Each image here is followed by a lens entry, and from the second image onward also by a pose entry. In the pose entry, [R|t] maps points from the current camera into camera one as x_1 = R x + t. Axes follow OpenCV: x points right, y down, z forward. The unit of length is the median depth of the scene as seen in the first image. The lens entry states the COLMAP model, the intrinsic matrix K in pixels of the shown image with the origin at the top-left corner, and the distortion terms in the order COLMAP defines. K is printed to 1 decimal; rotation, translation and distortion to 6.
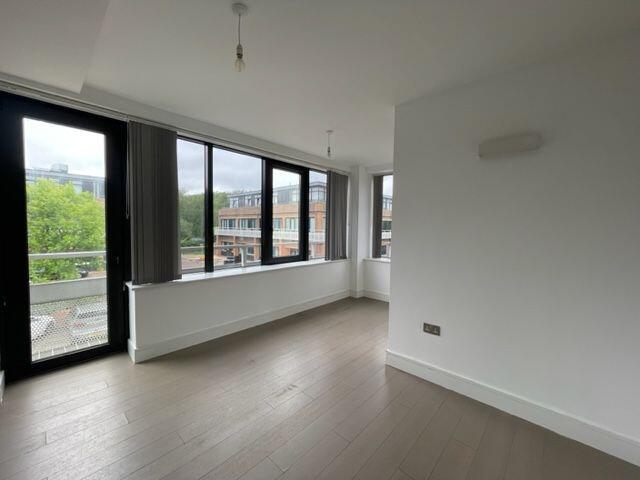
lens RADIAL K [[256.4, 0, 320.0], [0, 256.4, 240.0], [0, 0, 1]] dist [0.000289, 0.000042]
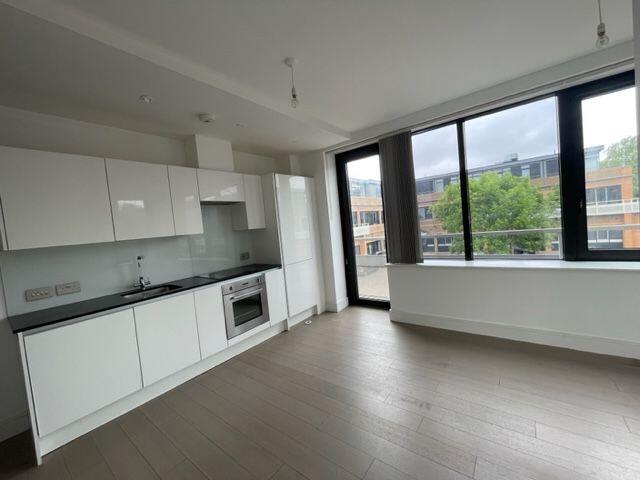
lens RADIAL K [[256.4, 0, 320.0], [0, 256.4, 240.0], [0, 0, 1]] dist [0.000289, 0.000042]
pose [[0.115463, 0.033694, -0.992740, 0.345049], [0.043831, 0.998278, 0.038979, -0.005686], [0.992344, -0.048014, 0.113787, 0.311721]]
